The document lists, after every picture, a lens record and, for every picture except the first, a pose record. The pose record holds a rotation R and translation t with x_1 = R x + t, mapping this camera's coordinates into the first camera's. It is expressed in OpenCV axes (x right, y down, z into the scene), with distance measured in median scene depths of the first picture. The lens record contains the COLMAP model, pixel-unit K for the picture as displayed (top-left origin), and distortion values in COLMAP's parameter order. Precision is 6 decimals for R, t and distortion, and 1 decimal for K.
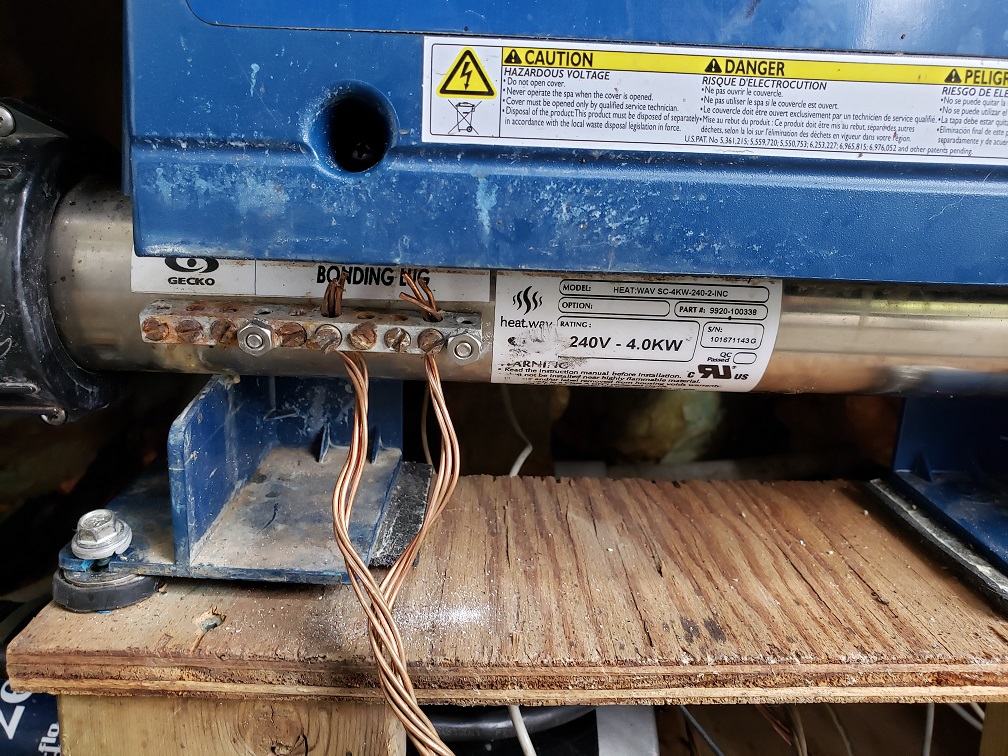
lens RADIAL K [[804.0, 0, 498.2], [0, 804.0, 372.9], [0, 0, 1]] dist [-0.002954, 0.006316]
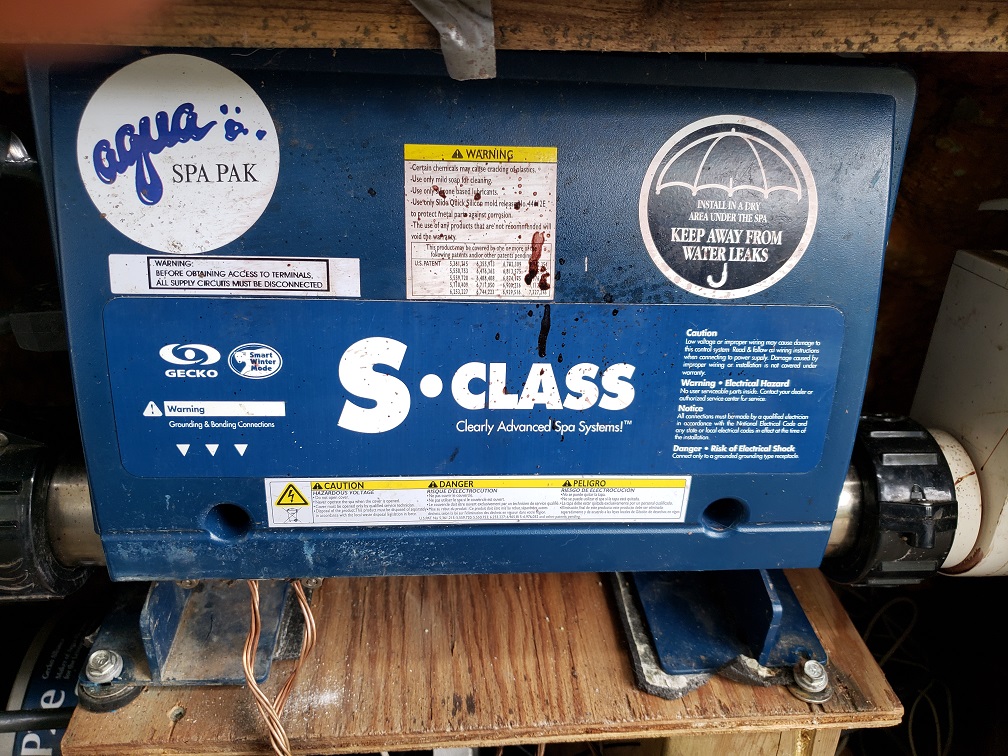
lens RADIAL K [[804.0, 0, 506.1], [0, 804.0, 367.4], [0, 0, 1]] dist [-0.002954, 0.006316]
pose [[0.997848, -0.021900, 0.061798, 0.266299], [0.004995, 0.965221, 0.261389, -0.894424], [-0.065373, -0.260518, 0.963253, -0.534425]]
